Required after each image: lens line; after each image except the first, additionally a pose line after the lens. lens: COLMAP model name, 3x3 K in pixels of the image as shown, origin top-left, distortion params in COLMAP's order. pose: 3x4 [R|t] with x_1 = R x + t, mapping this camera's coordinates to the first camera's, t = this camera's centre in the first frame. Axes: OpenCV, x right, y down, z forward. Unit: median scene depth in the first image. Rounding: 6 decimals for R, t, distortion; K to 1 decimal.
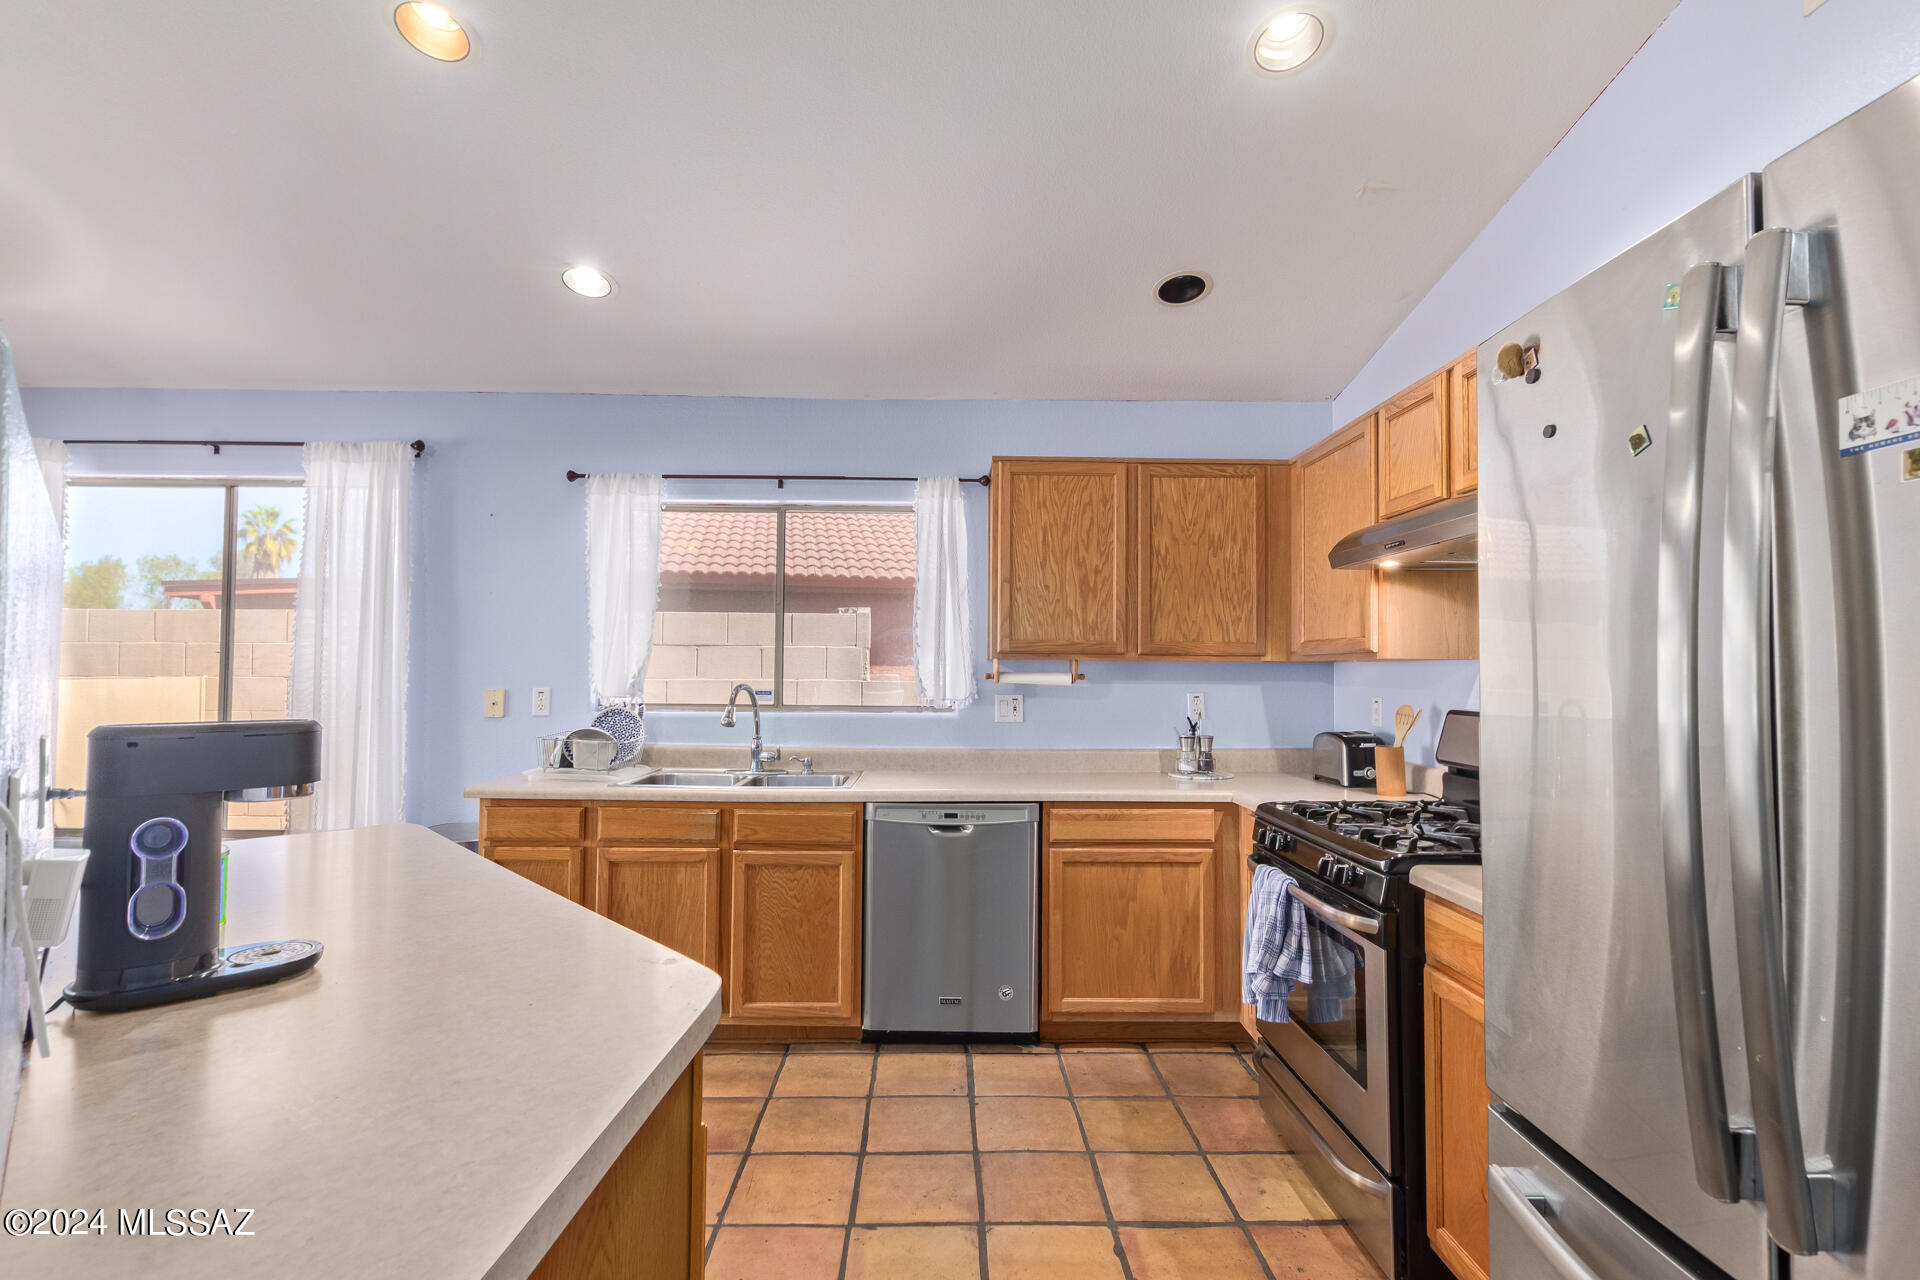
lens RADIAL K [[890.4, 0, 952.6], [0, 890.4, 645.6], [0, 0, 1]] dist [0.003179, -0.002624]
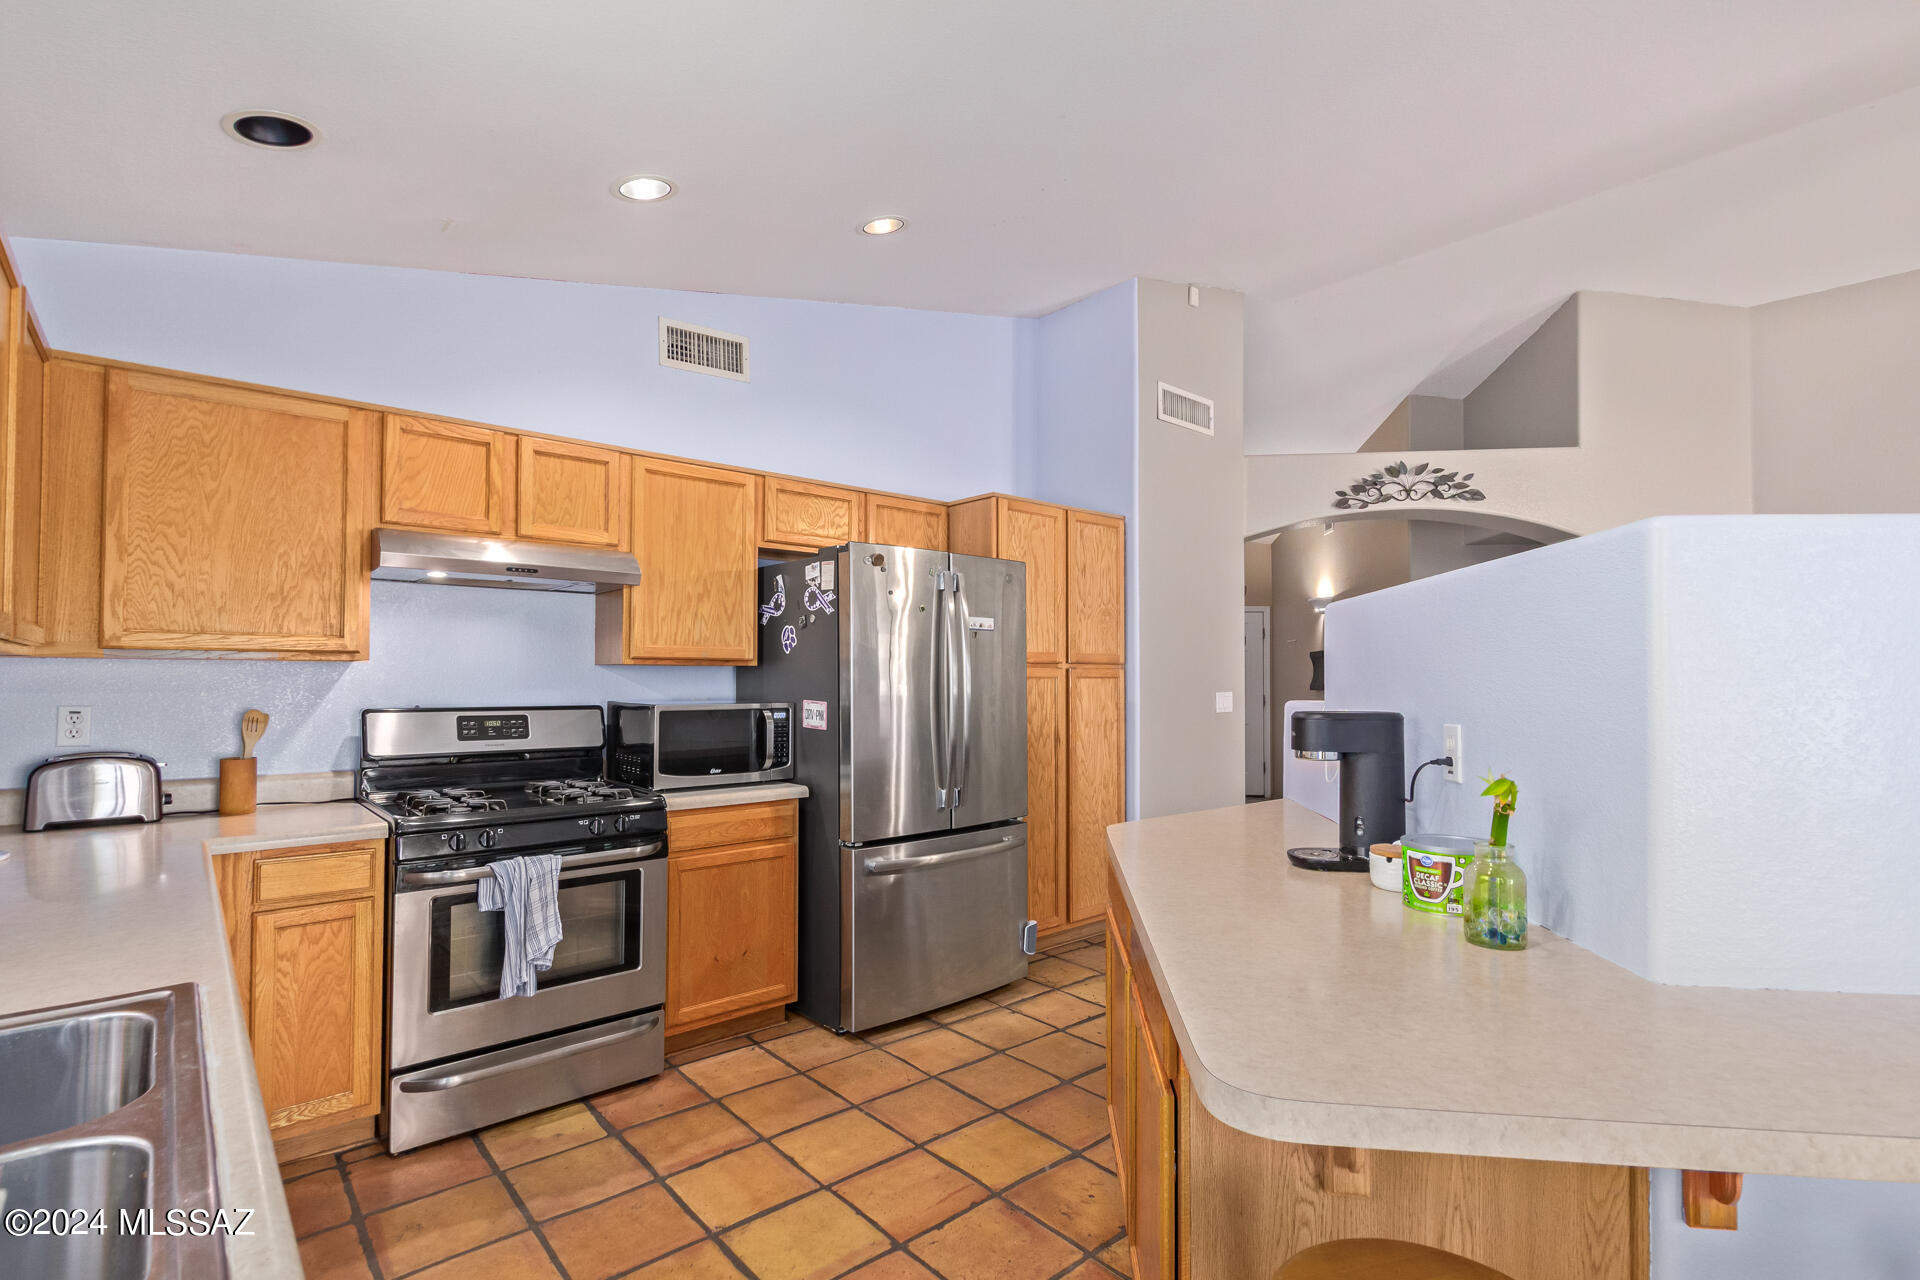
lens RADIAL K [[890.4, 0, 948.6], [0, 890.4, 648.5], [0, 0, 1]] dist [0.003179, -0.002624]
pose [[-0.627348, 0.006866, 0.778709, -0.626286], [-0.036744, 0.998586, -0.038406, 0.015652], [-0.777872, -0.052706, -0.626209, 0.996711]]
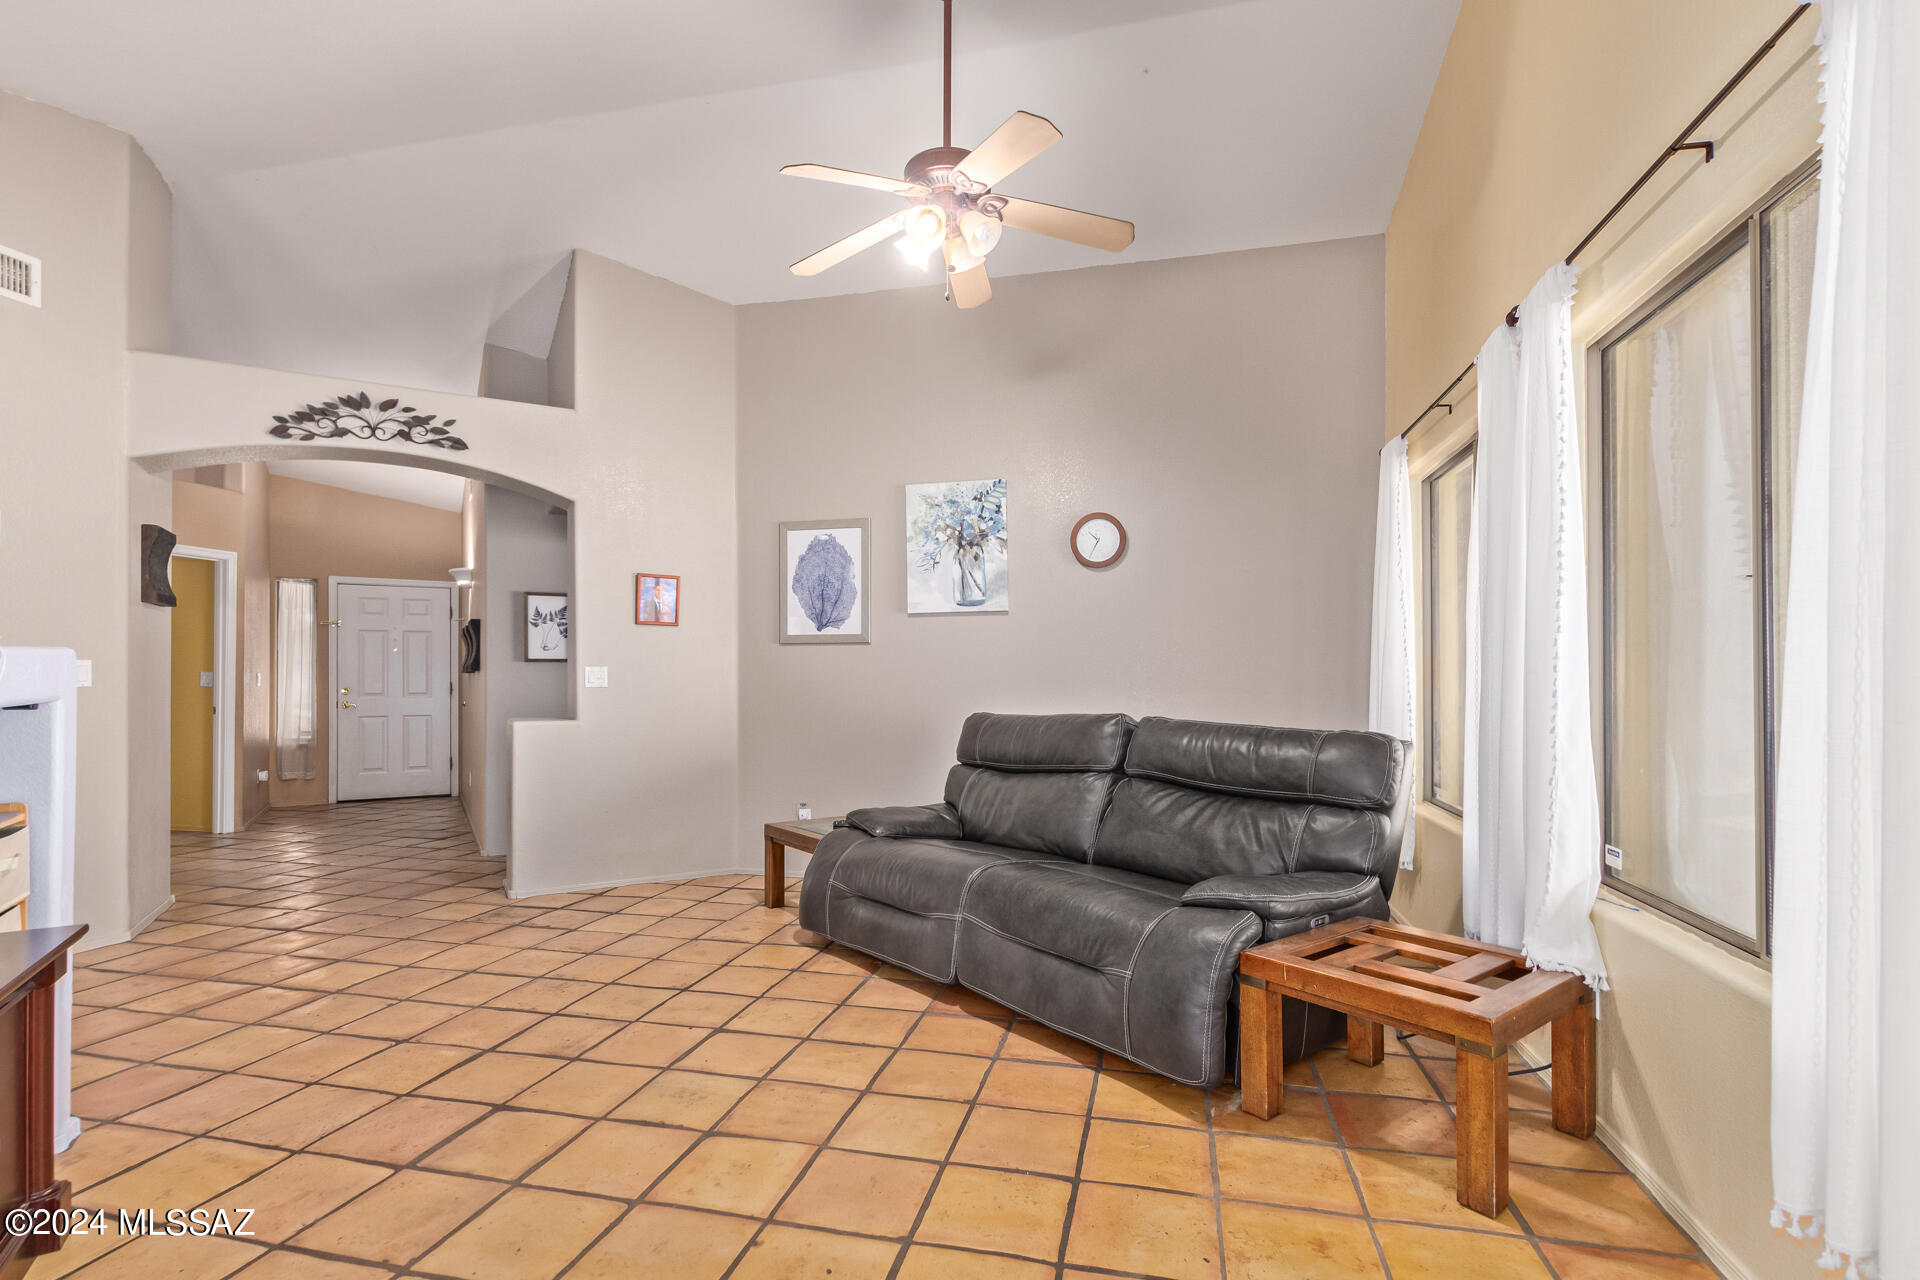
lens RADIAL K [[890.4, 0, 961.8], [0, 890.4, 673.0], [0, 0, 1]] dist [0.003179, -0.002624]
pose [[-0.969634, -0.003279, 0.244537, -1.147672], [-0.011525, 0.999412, -0.032300, 0.057254], [-0.244287, -0.034138, -0.969102, 0.452818]]
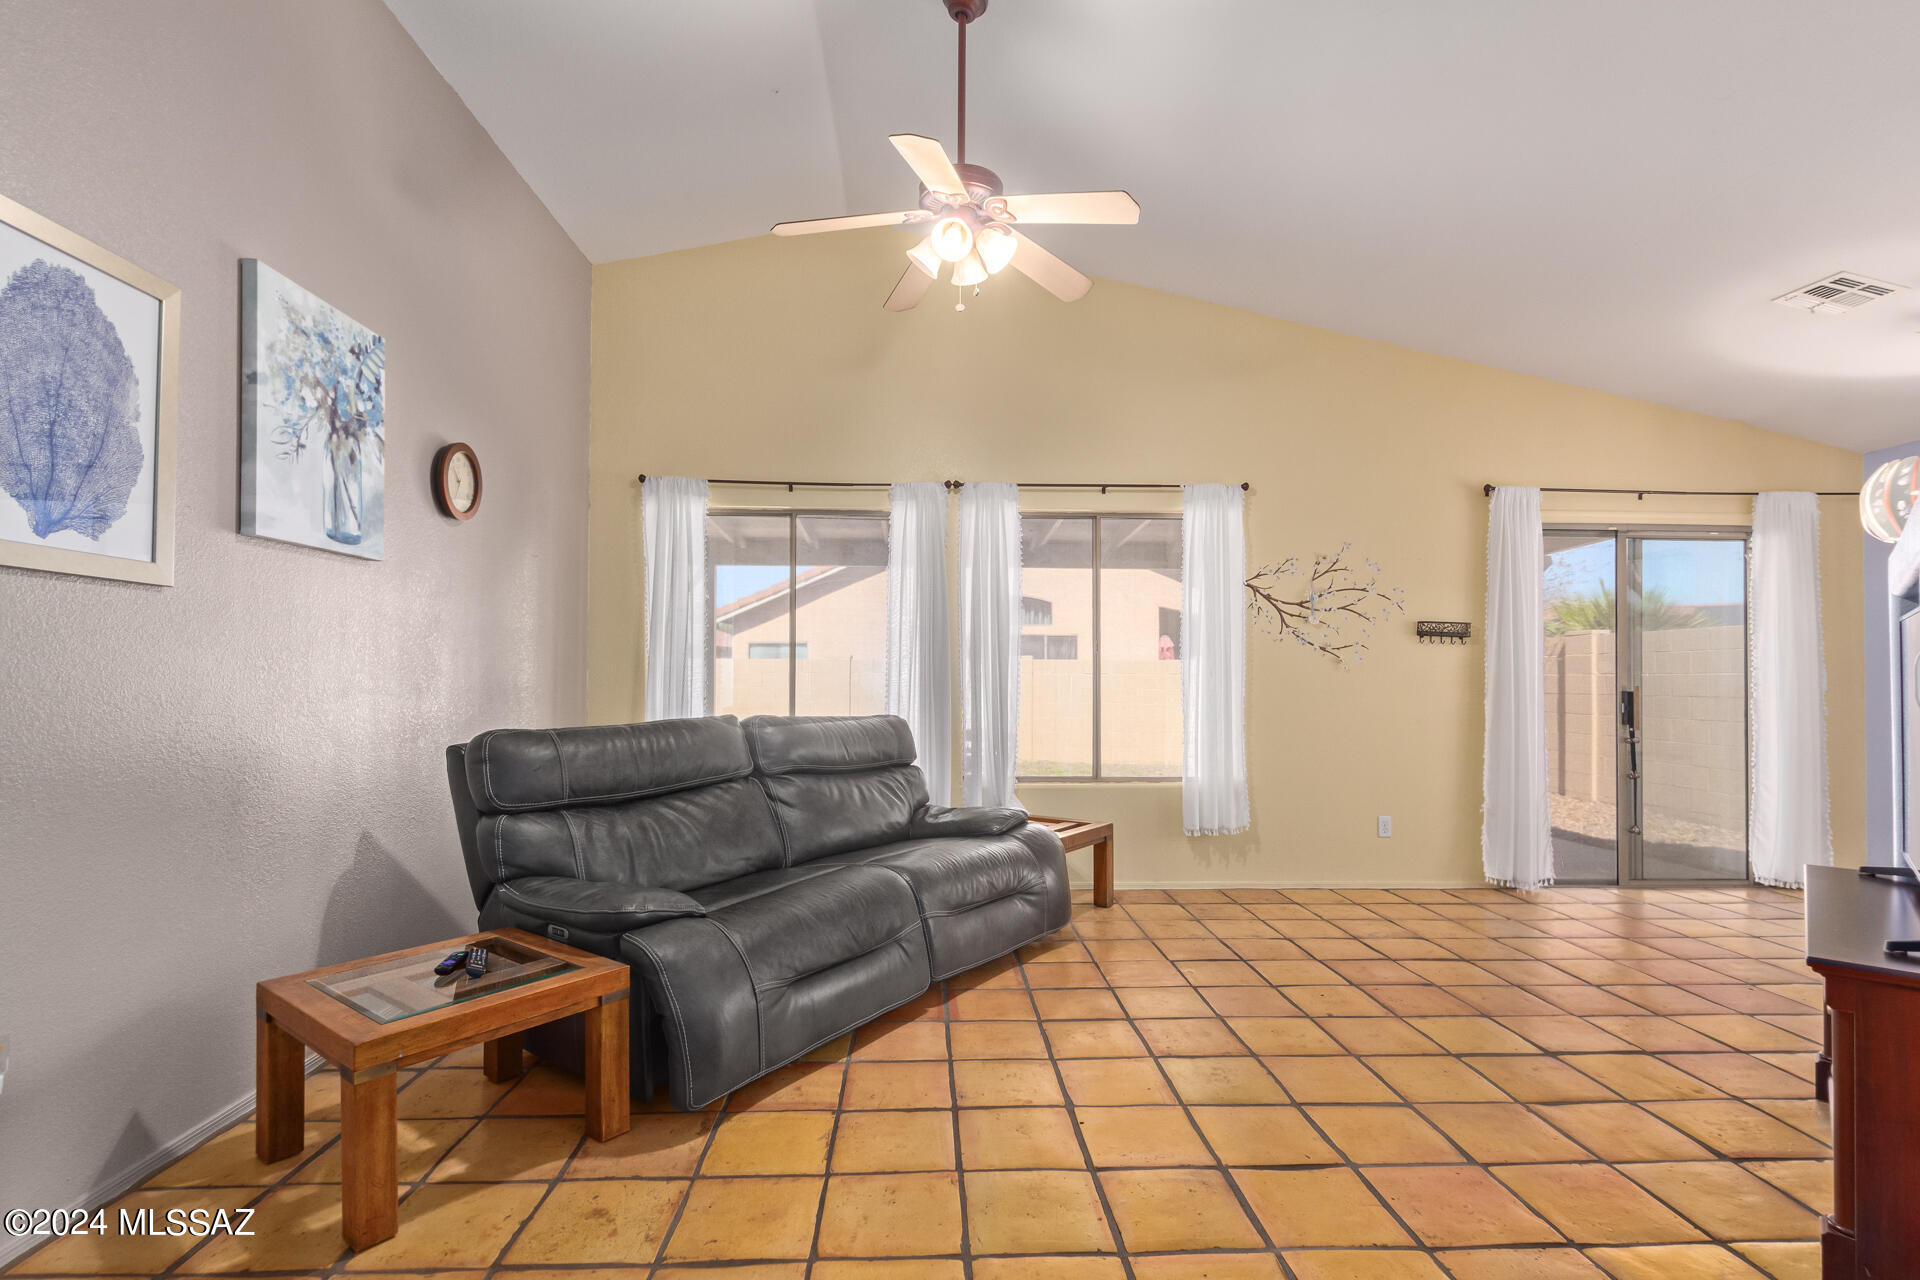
lens RADIAL K [[890.4, 0, 944.9], [0, 890.4, 665.0], [0, 0, 1]] dist [0.003179, -0.002624]
pose [[0.011597, -0.021984, -0.999691, 0.130668], [0.022881, 0.999502, -0.021714, 0.037544], [0.999671, -0.022623, 0.012094, -0.535378]]
